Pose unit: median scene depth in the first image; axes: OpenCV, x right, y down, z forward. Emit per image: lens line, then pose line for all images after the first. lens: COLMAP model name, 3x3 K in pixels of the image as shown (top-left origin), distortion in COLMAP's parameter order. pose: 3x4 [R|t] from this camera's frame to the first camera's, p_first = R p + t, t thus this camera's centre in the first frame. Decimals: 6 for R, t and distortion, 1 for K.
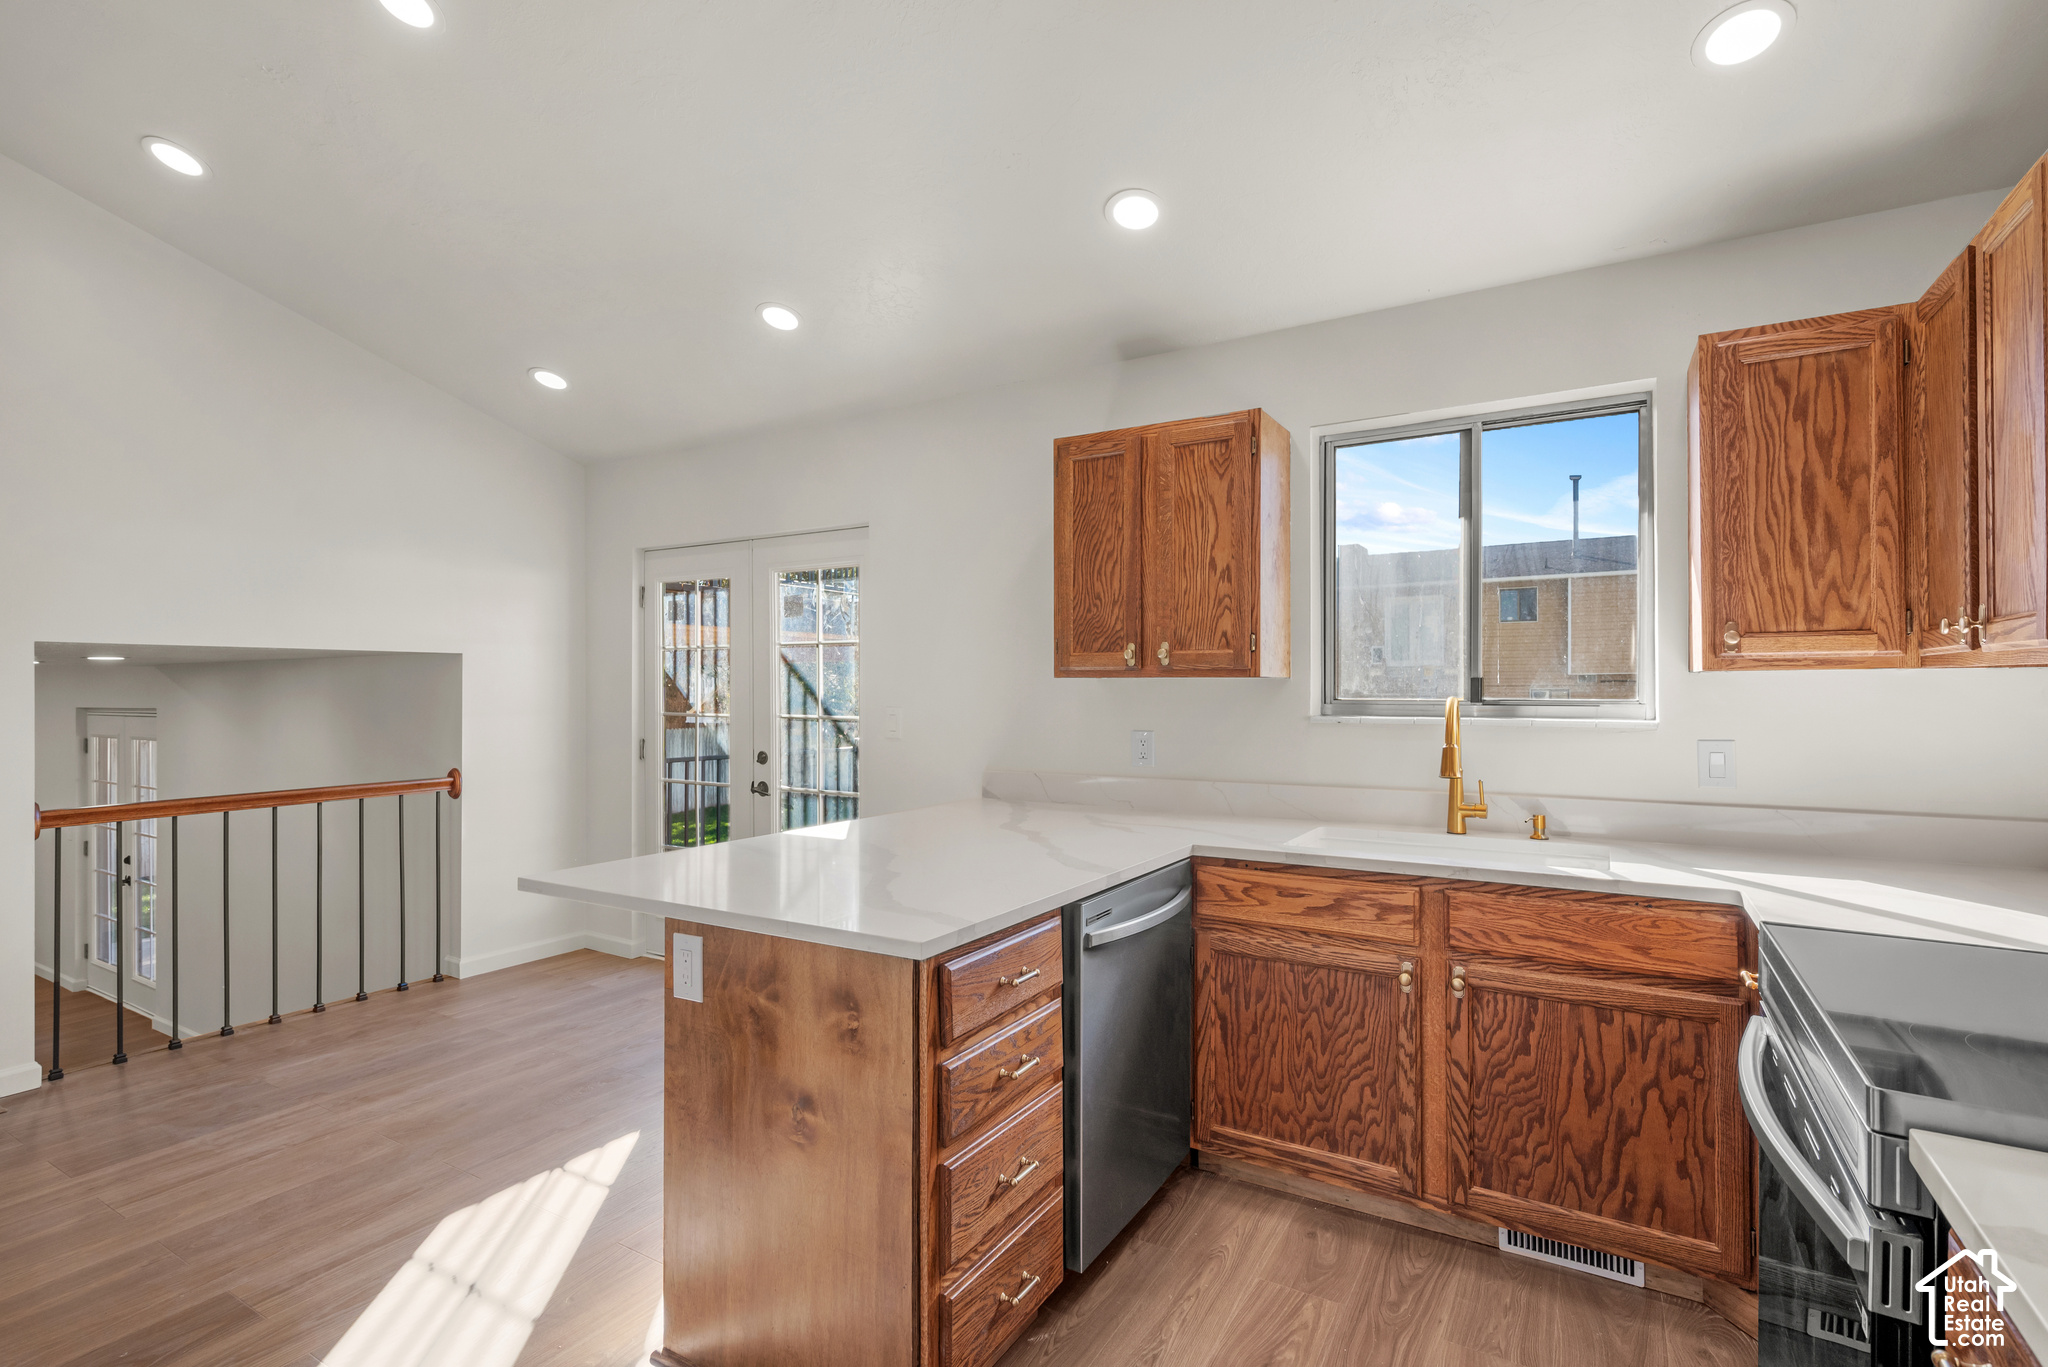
lens RADIAL K [[948.7, 0, 1040.8], [0, 948.7, 696.6], [0, 0, 1]] dist [-0.001557, -0.000166]
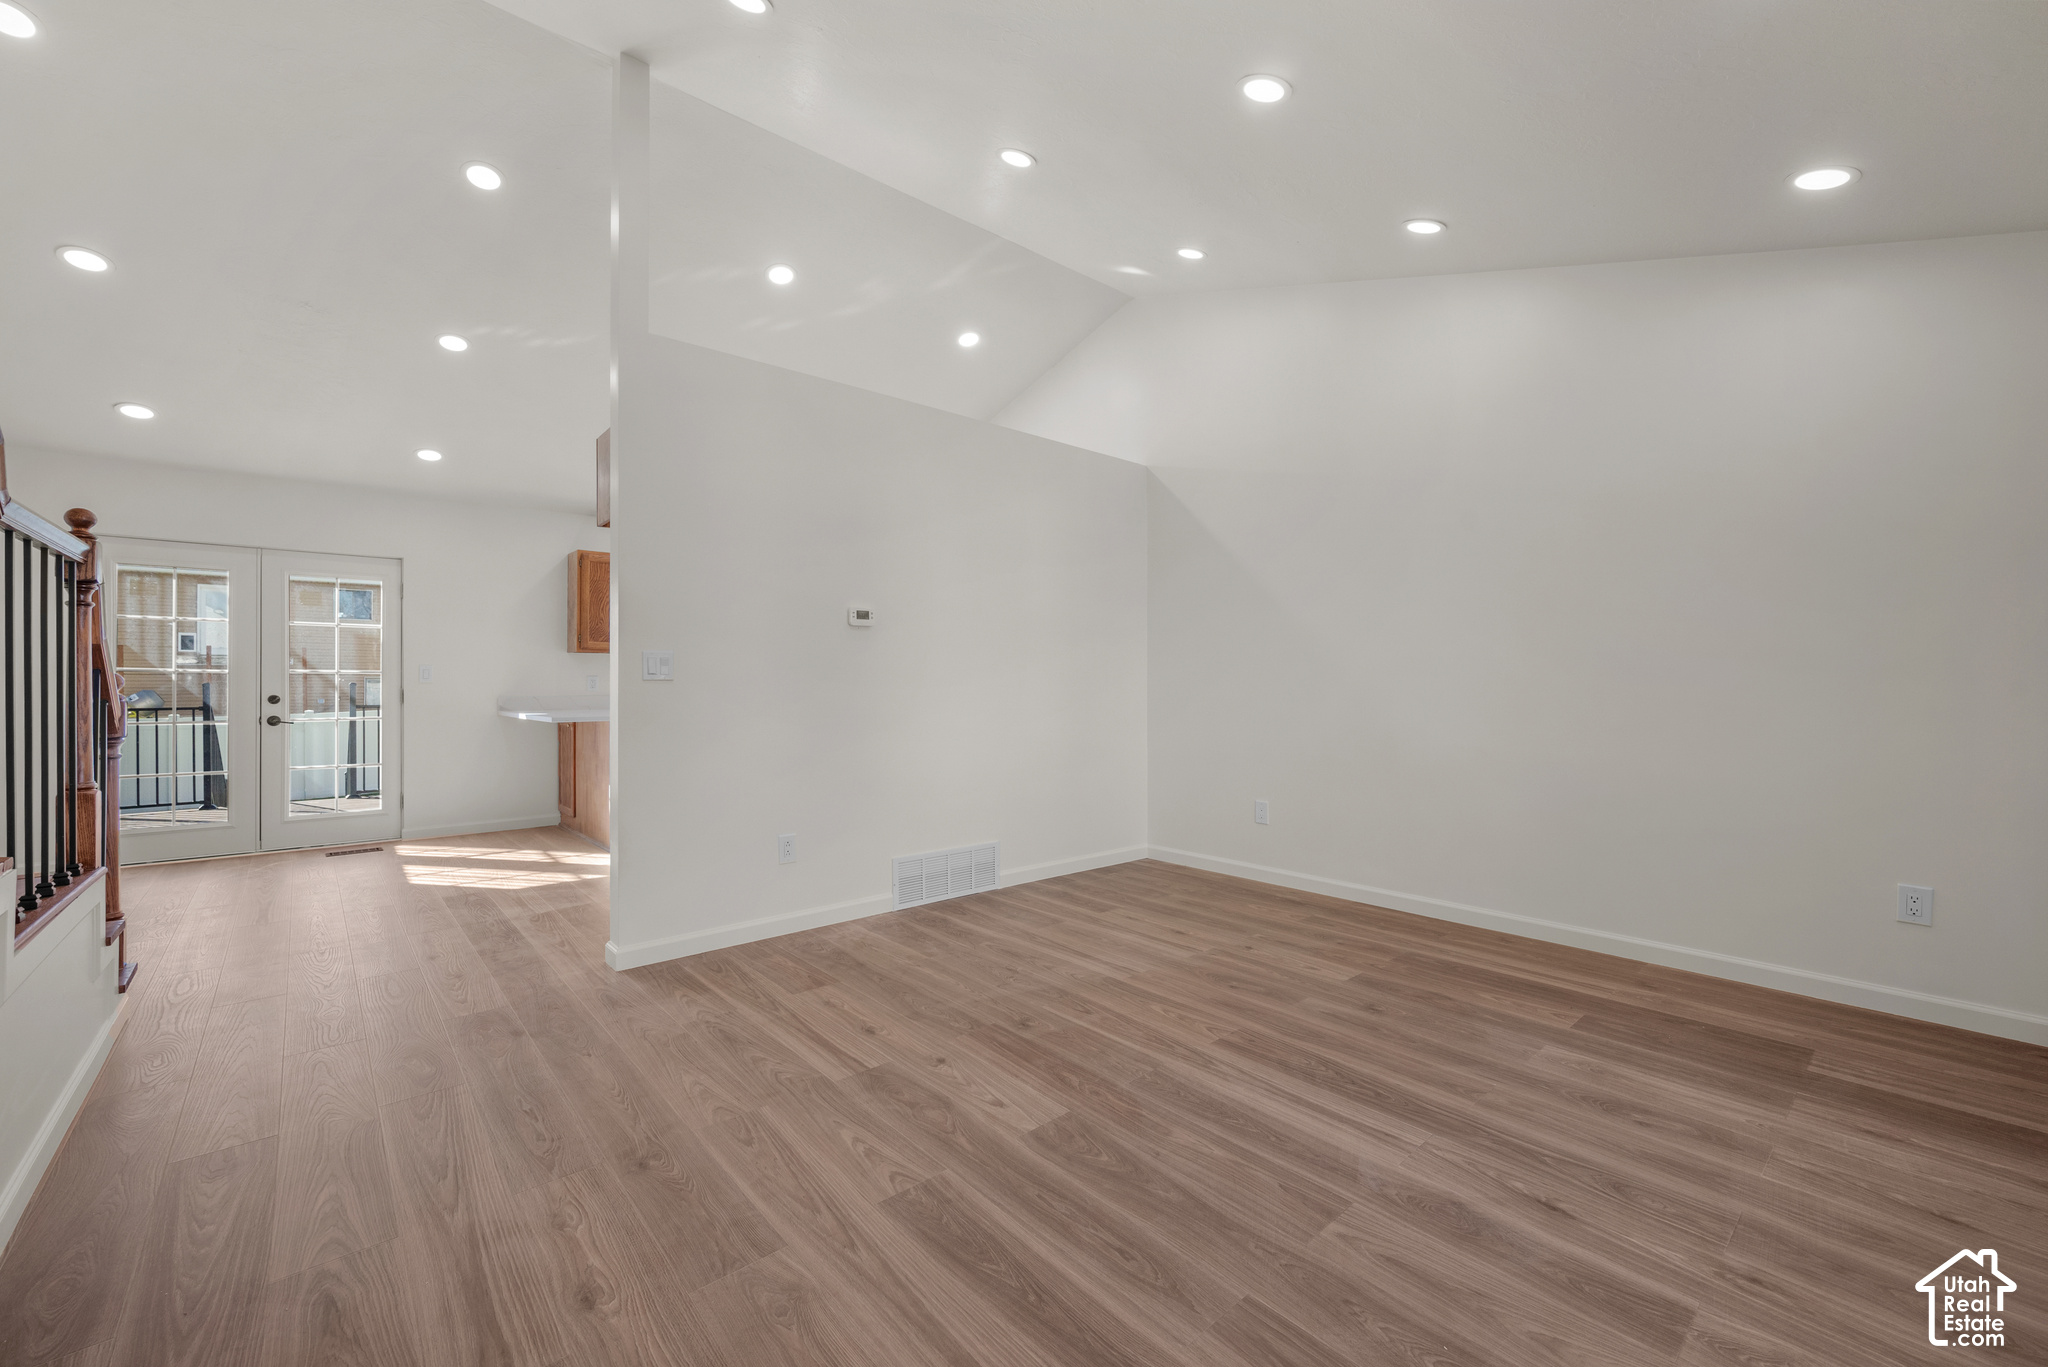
lens RADIAL K [[833.5, 0, 1024.7], [0, 833.5, 687.0], [0, 0, 1]] dist [-0.001600, 0.000075]
pose [[0.328724, -0.004708, 0.944414, -1.730469], [0.005350, 0.999981, 0.003123, 0.073729], [-0.944411, 0.004026, 0.328743, -0.785434]]
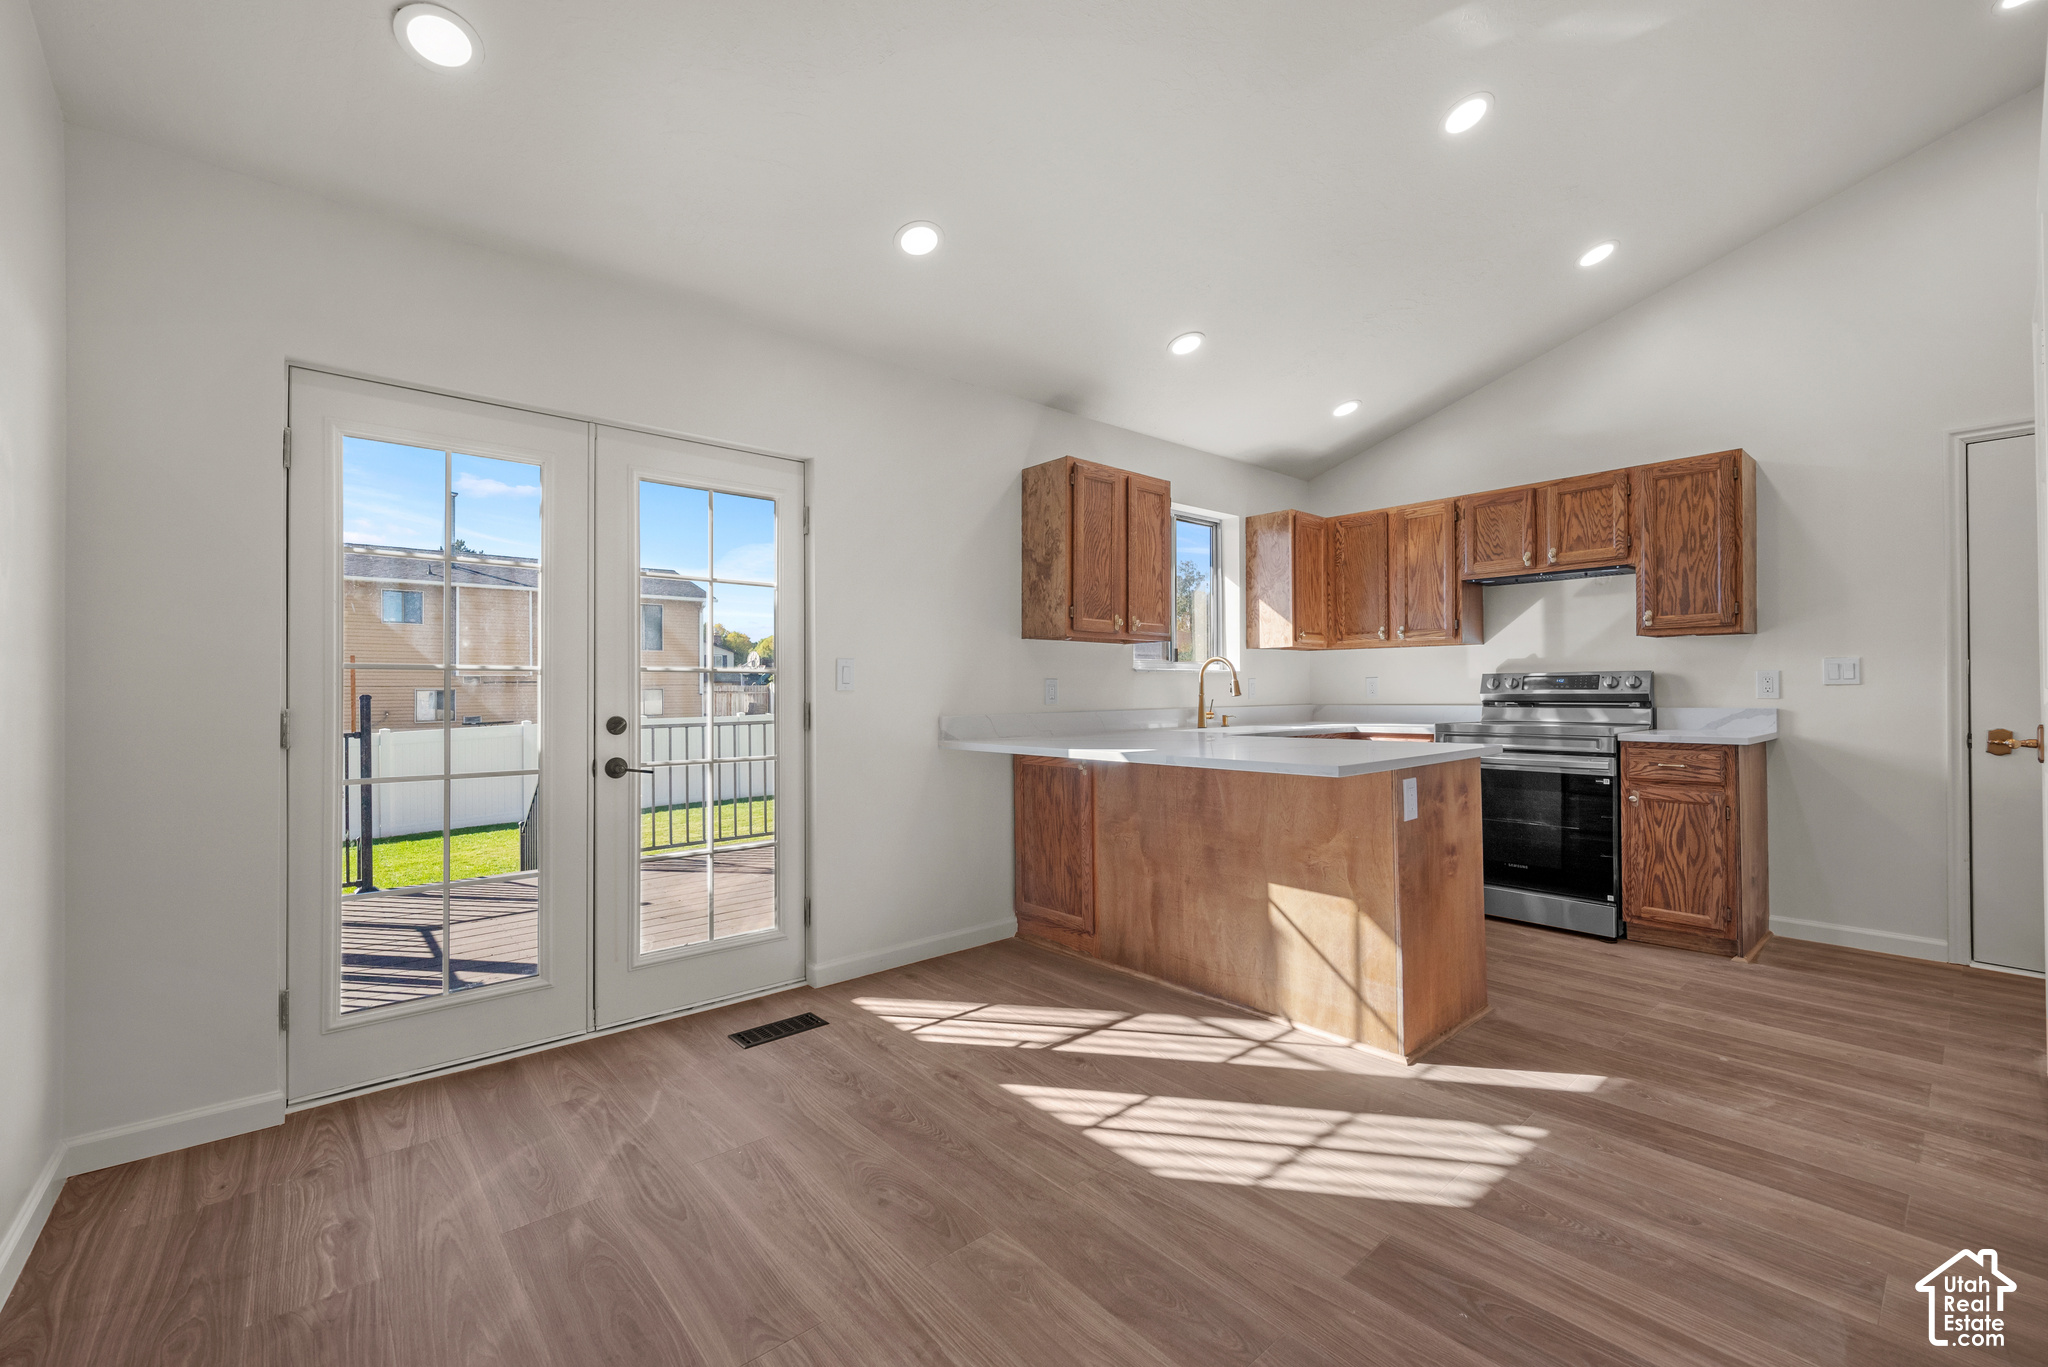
lens RADIAL K [[846.7, 0, 1031.5], [0, 846.7, 682.6], [0, 0, 1]] dist [-0.000469, -0.000170]
pose [[0.318873, 0.010888, 0.947735, -1.248637], [0.012068, 0.999806, -0.015546, 0.070889], [-0.947721, 0.016395, 0.318679, 0.754852]]
